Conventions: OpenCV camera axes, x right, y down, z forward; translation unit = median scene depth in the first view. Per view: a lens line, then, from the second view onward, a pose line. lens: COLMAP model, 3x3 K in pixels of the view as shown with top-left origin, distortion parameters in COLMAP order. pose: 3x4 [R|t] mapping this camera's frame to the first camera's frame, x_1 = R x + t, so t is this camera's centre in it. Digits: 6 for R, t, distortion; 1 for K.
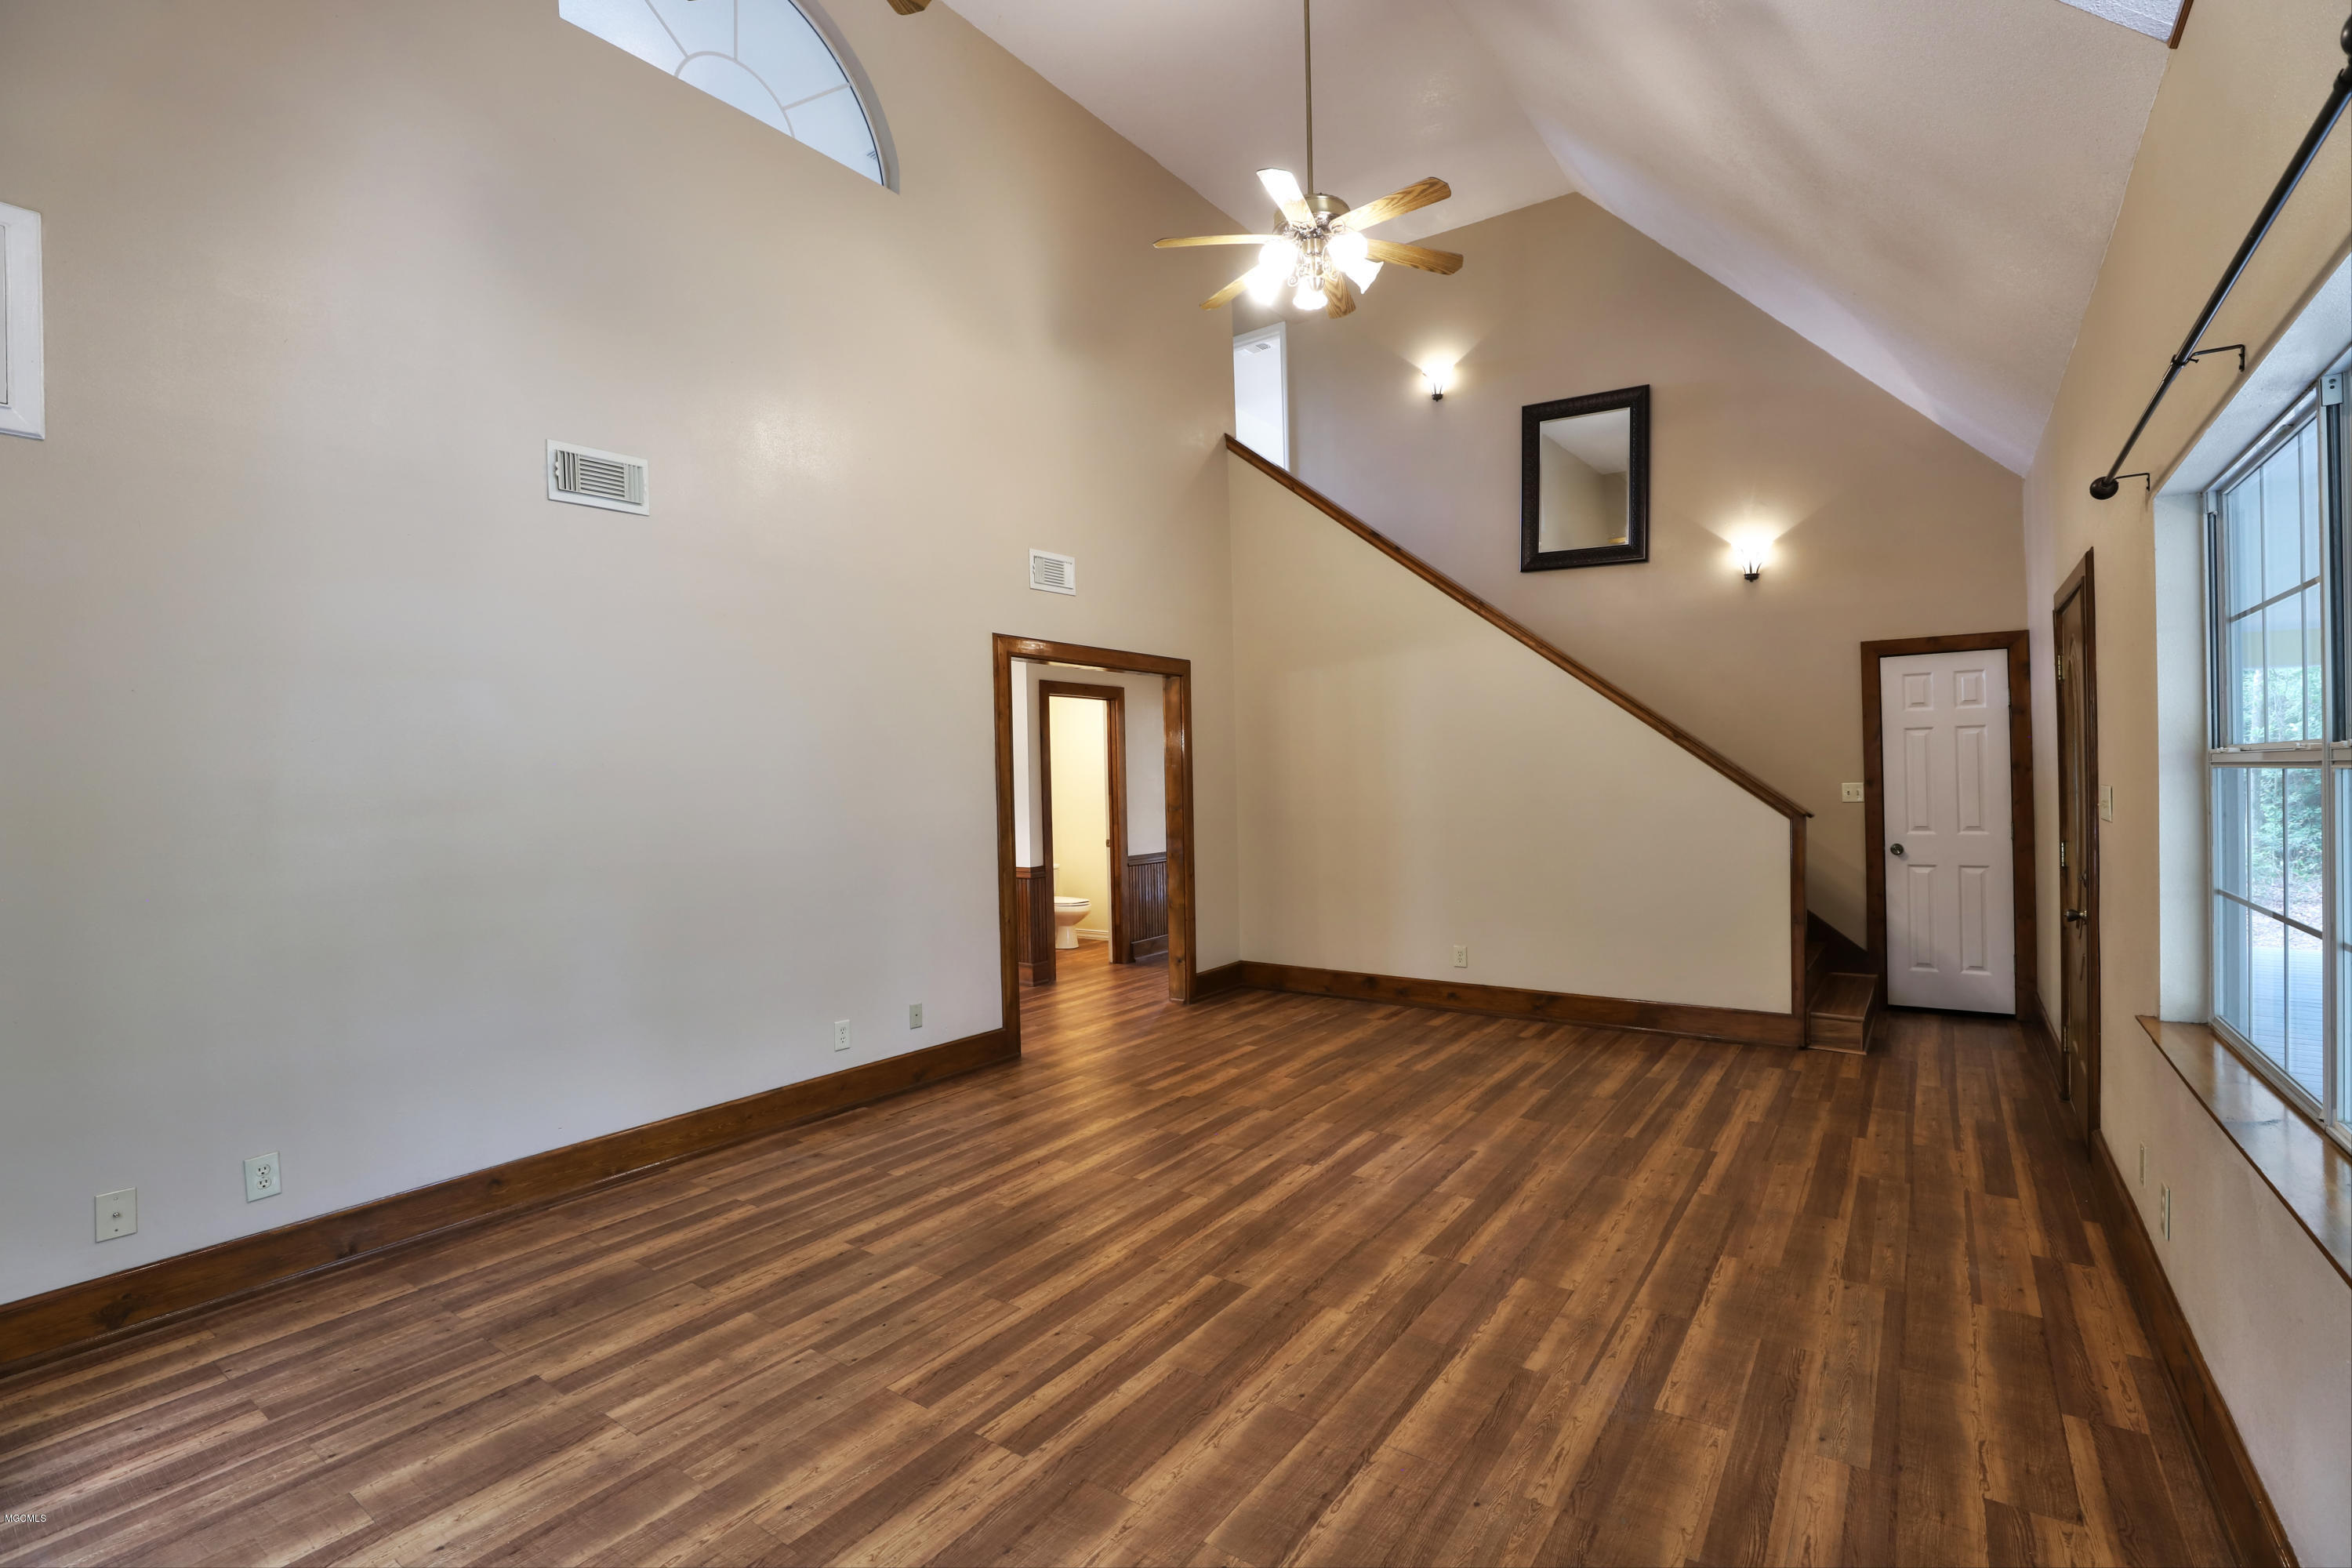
lens RADIAL K [[1072.5, 0, 1188.2], [0, 1072.5, 780.2], [0, 0, 1]] dist [-0.042536, 0.012480]
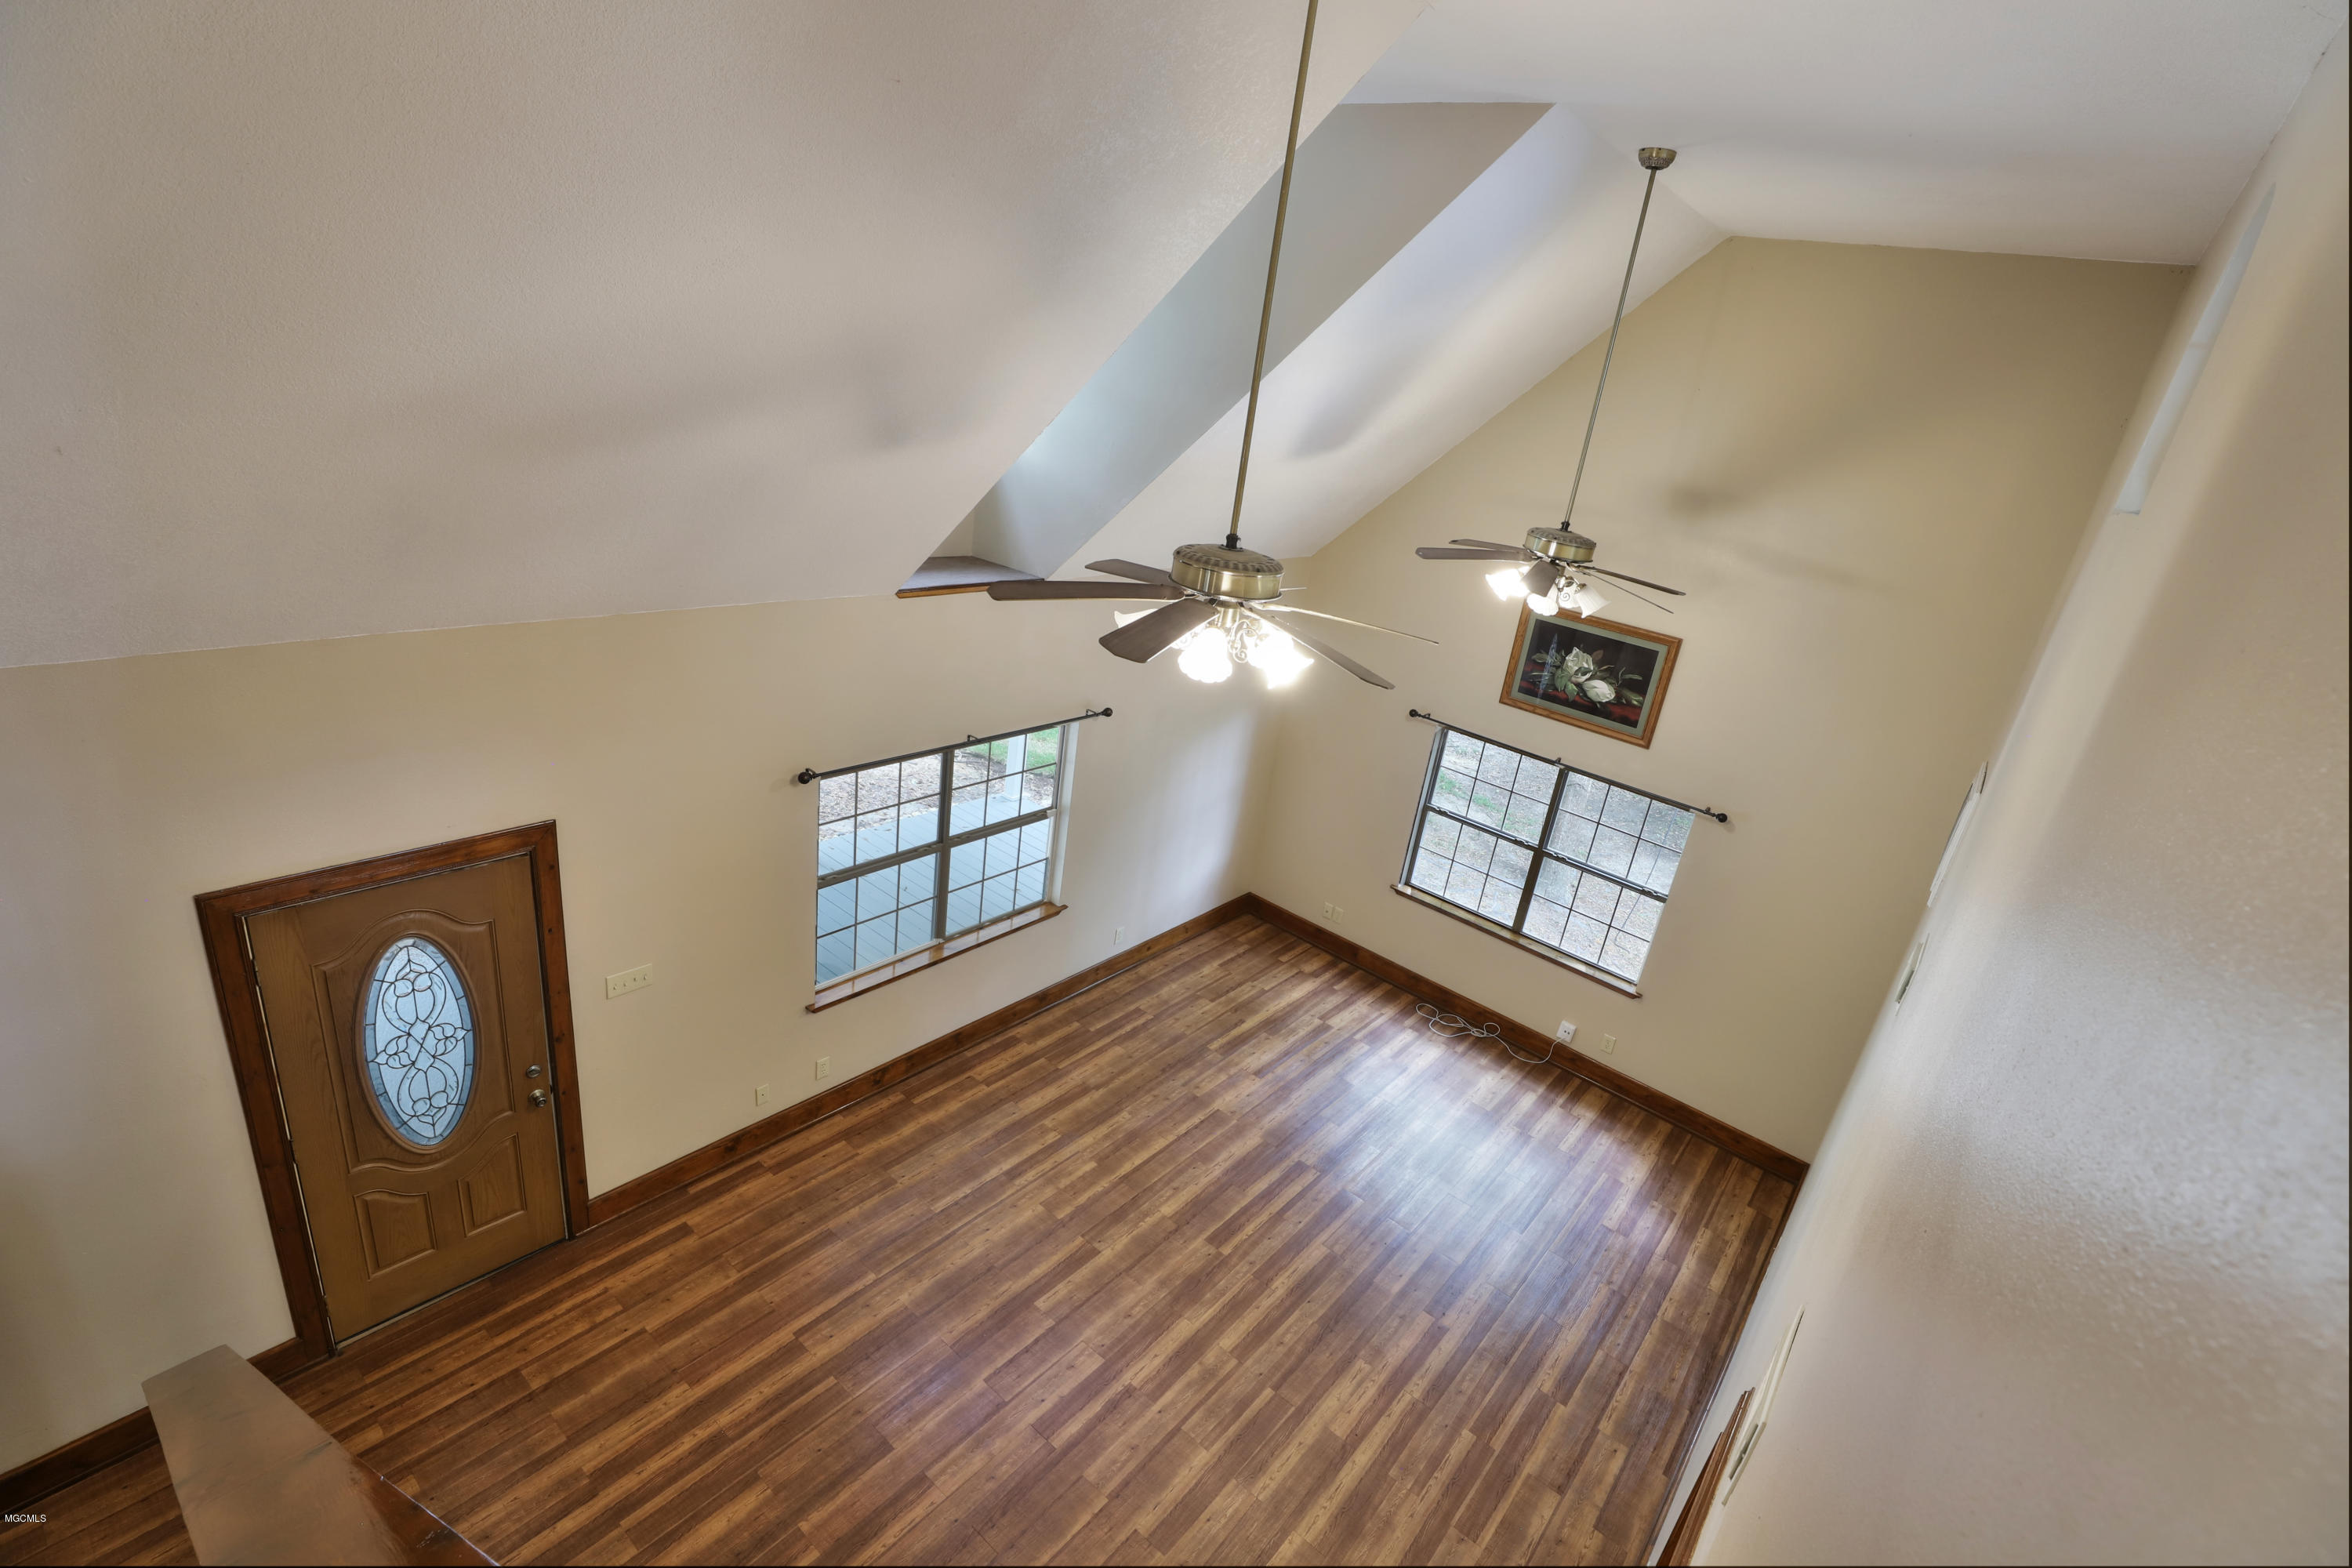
lens RADIAL K [[1072.5, 0, 1175.5], [0, 1072.5, 780.4], [0, 0, 1]] dist [-0.042536, 0.012480]
pose [[-0.989920, -0.137191, 0.035184, 0.138043], [-0.115393, 0.925289, 0.361281, -0.845455], [-0.082120, 0.353579, -0.931793, 2.213202]]
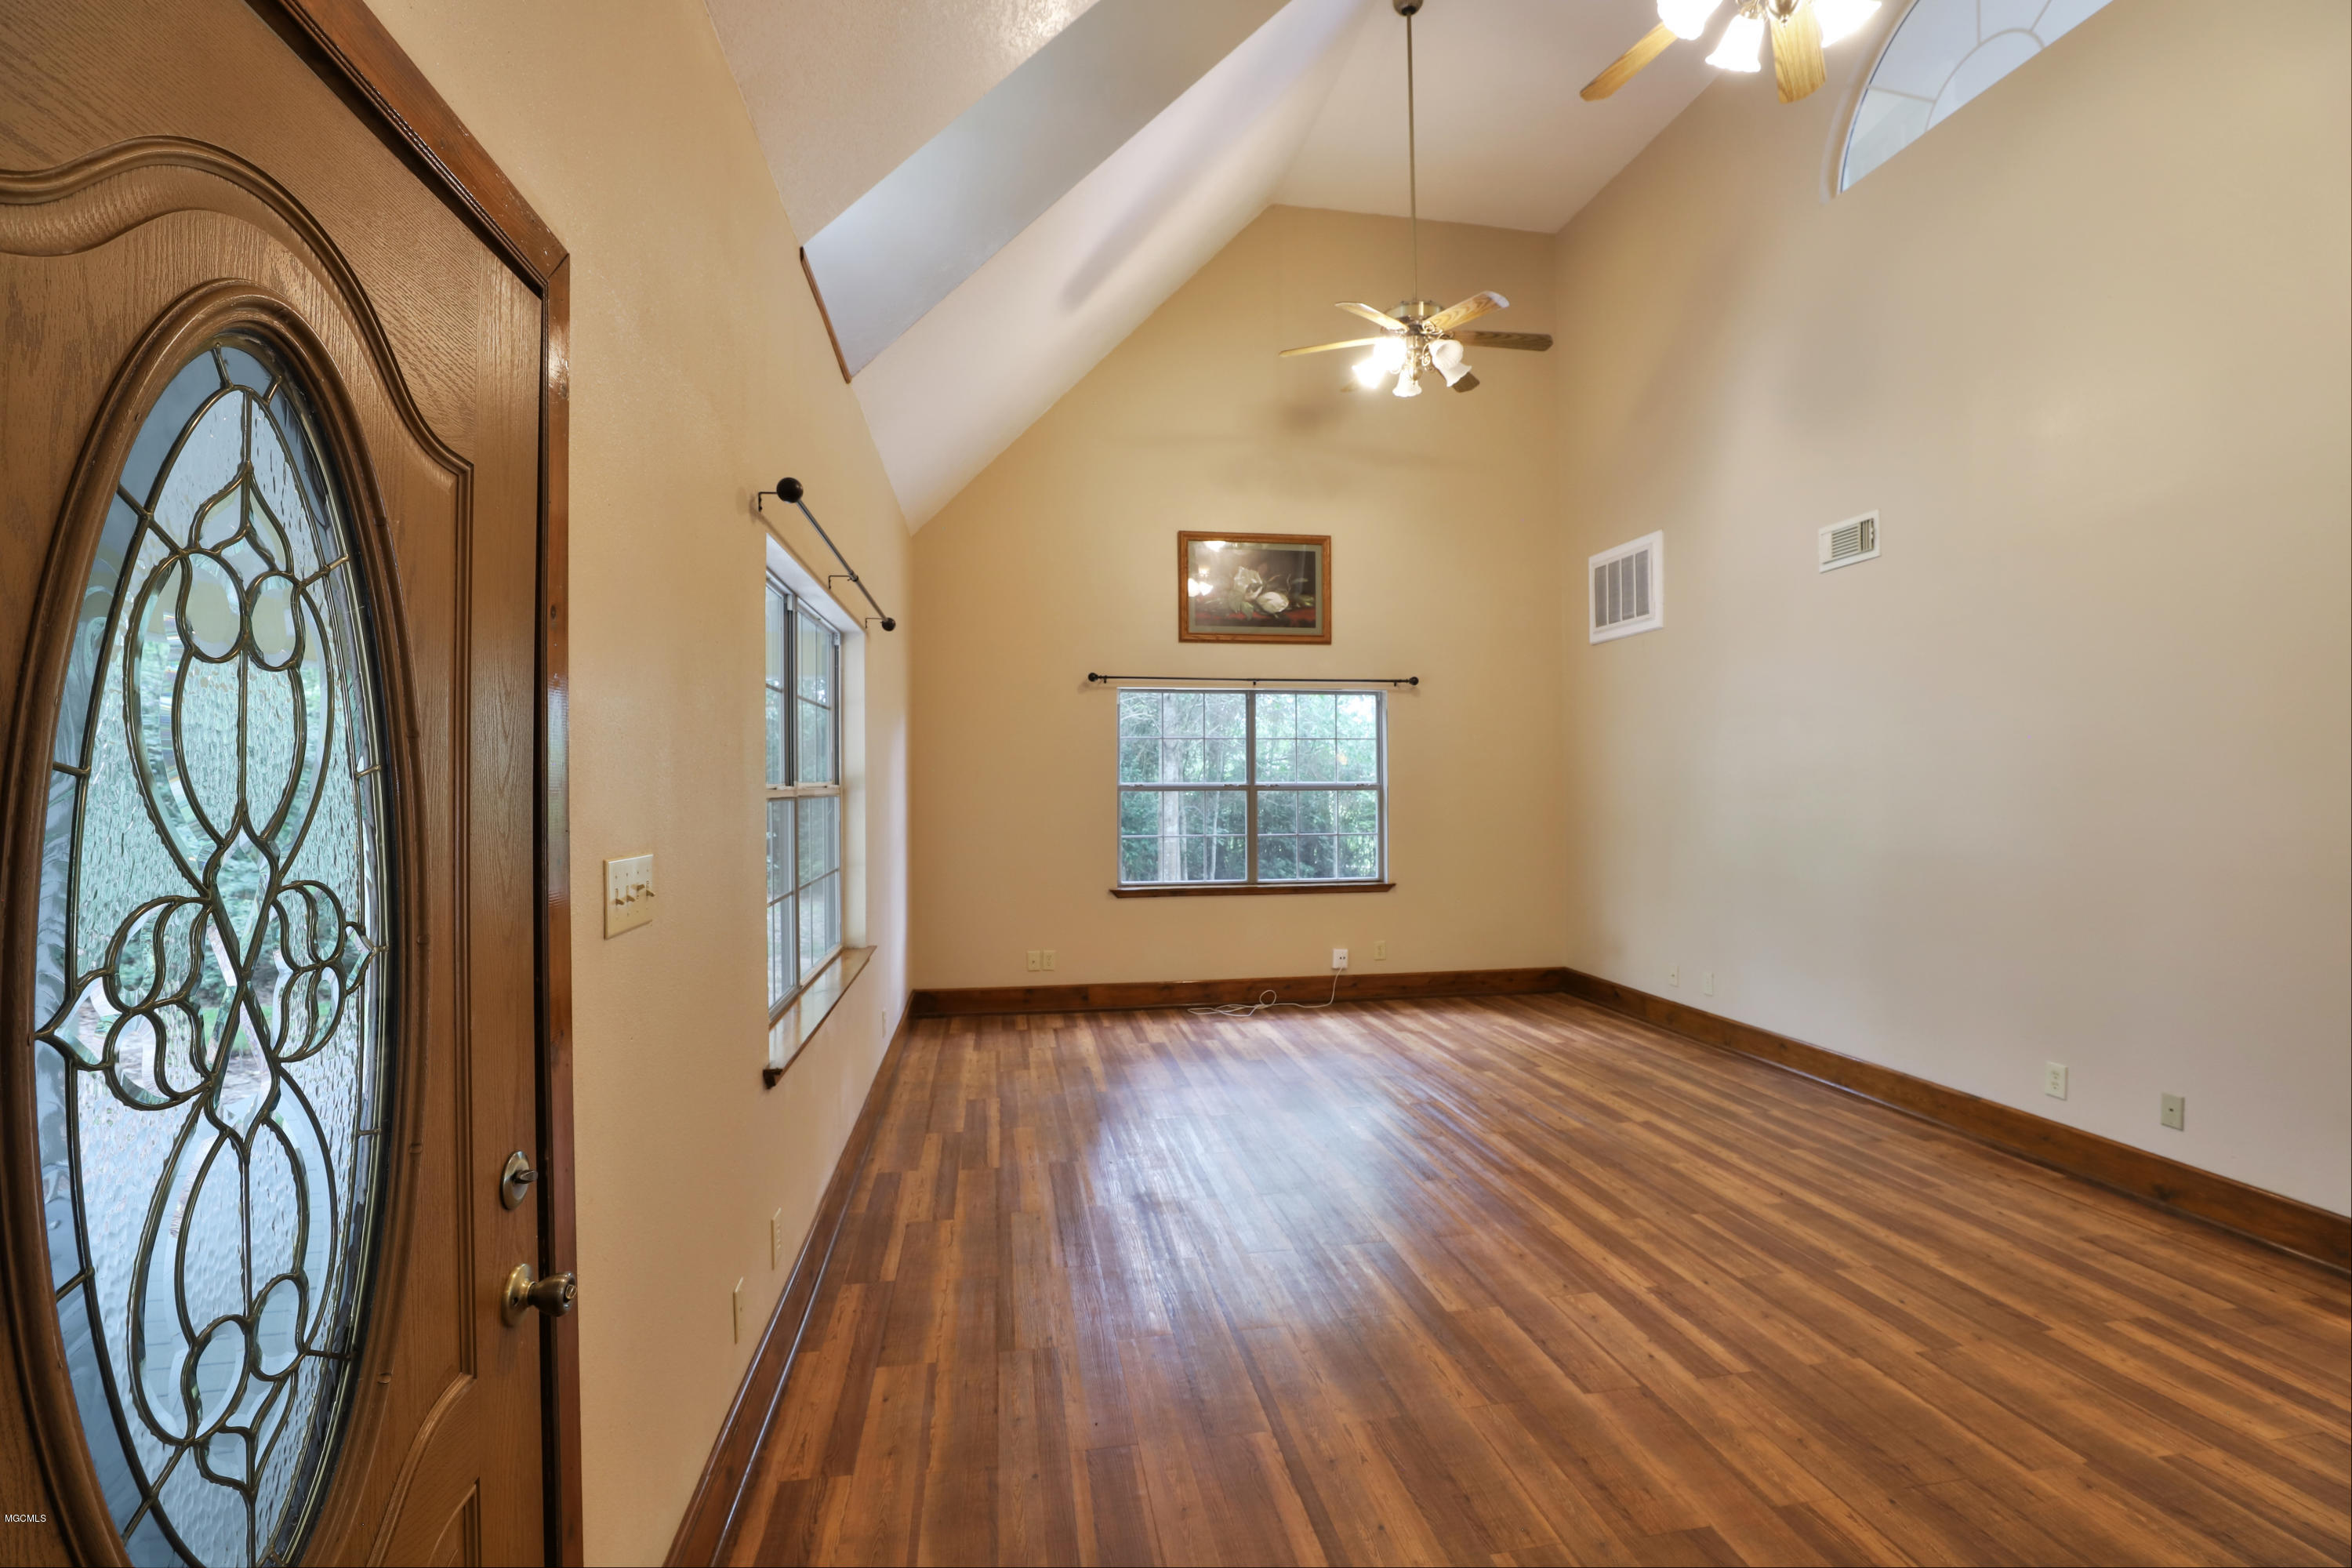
lens RADIAL K [[1072.5, 0, 1181.8], [0, 1072.5, 785.6], [0, 0, 1]] dist [-0.042536, 0.012480]
pose [[-0.710086, 0.024172, -0.703700, 1.055689], [0.017084, 0.999708, 0.017101, -0.031179], [0.703908, 0.000121, -0.710291, 1.544725]]
